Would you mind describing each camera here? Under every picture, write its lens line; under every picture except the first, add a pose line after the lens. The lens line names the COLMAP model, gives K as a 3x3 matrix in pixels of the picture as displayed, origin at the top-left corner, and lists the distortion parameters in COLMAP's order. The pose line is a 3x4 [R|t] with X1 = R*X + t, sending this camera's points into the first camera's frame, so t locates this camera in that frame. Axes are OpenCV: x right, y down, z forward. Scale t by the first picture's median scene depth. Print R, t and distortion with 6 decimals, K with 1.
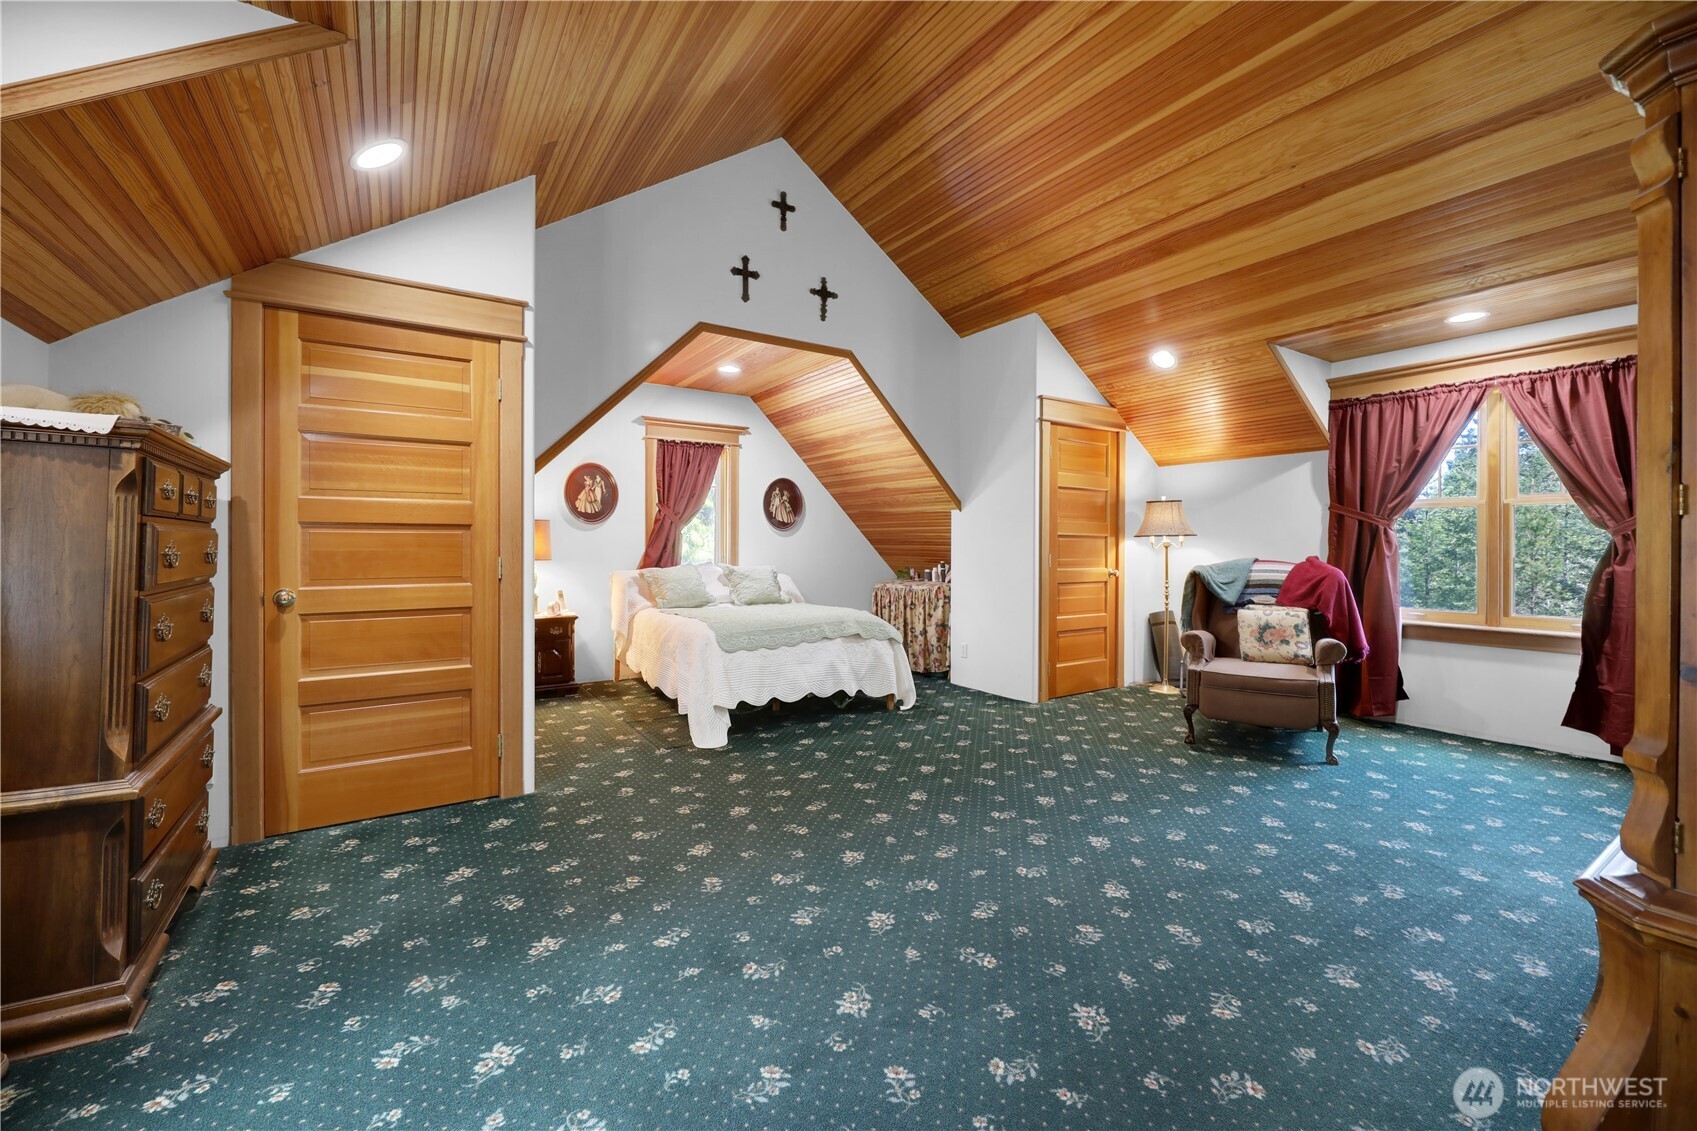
lens RADIAL K [[686.9, 0, 846.3], [0, 686.9, 555.8], [0, 0, 1]] dist [-0.009140, -0.000717]
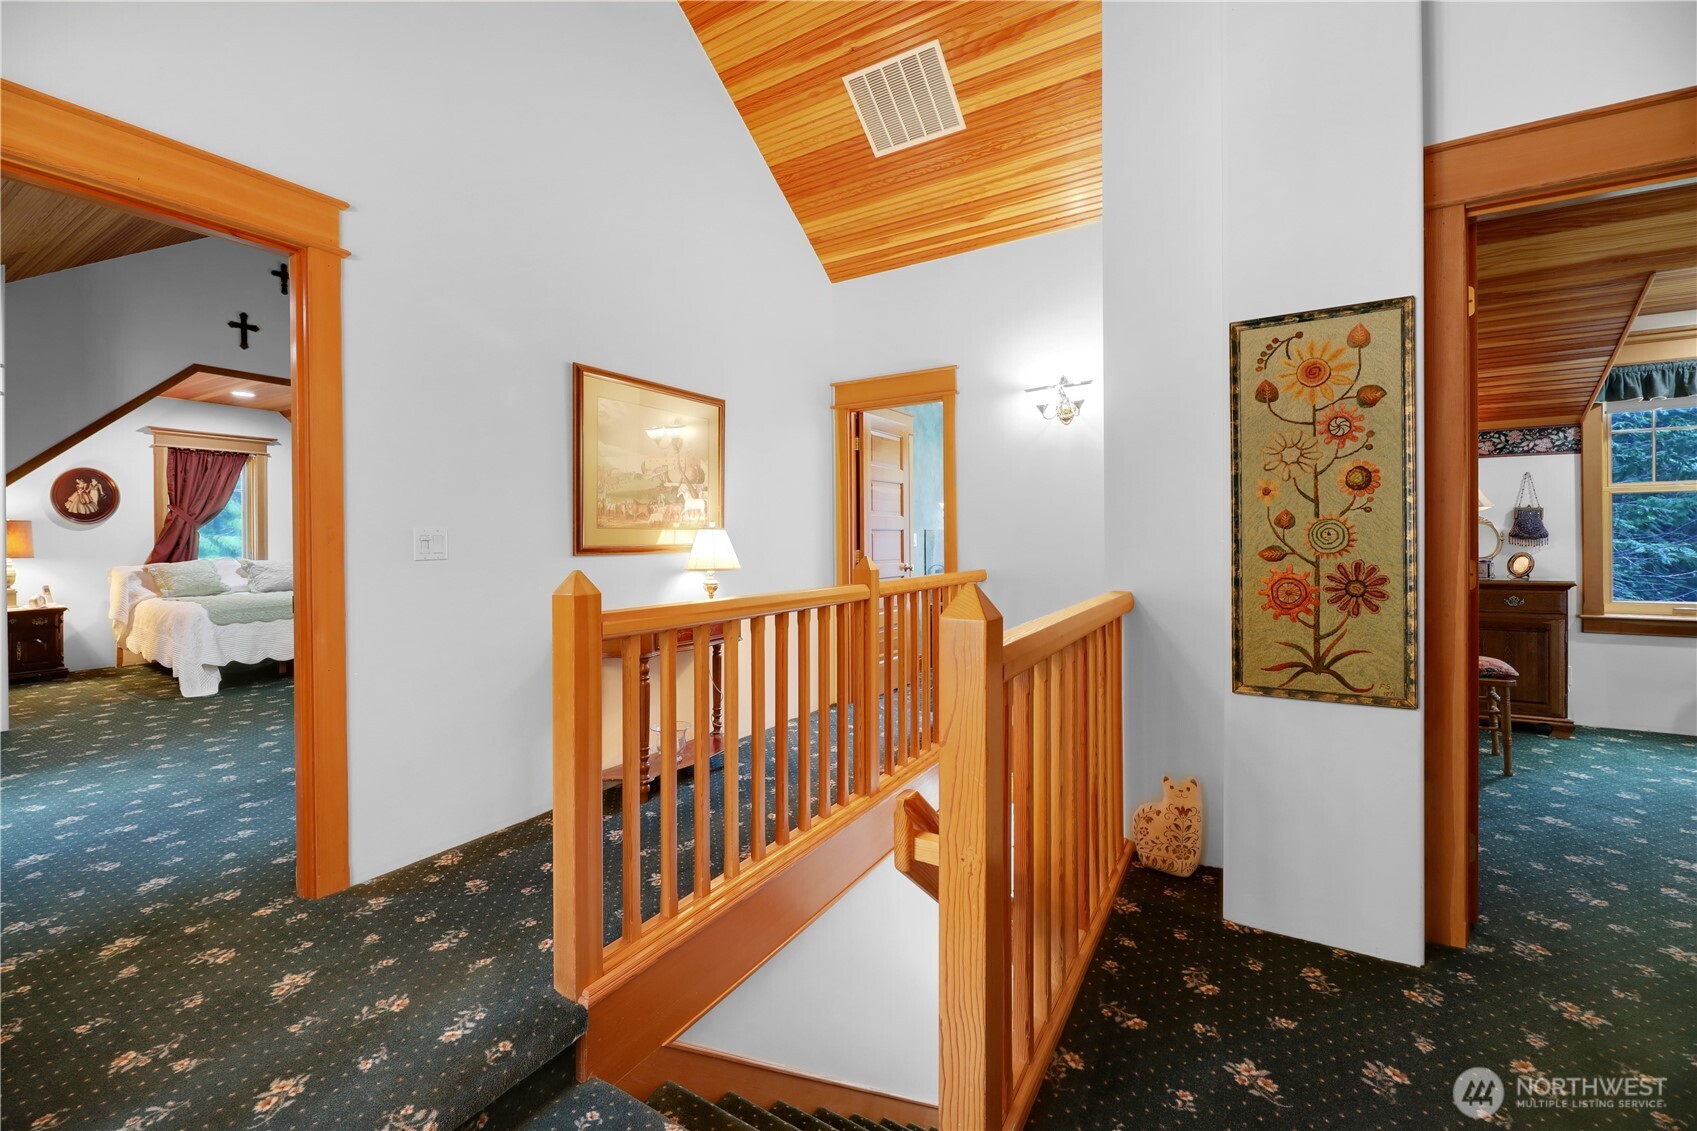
lens RADIAL K [[686.9, 0, 849.4], [0, 686.9, 547.9], [0, 0, 1]] dist [-0.009140, -0.000717]
pose [[0.898804, -0.010483, 0.438225, 0.237478], [0.013656, 0.999898, -0.004091, 0.012207], [-0.438138, 0.009661, 0.898856, -0.481509]]
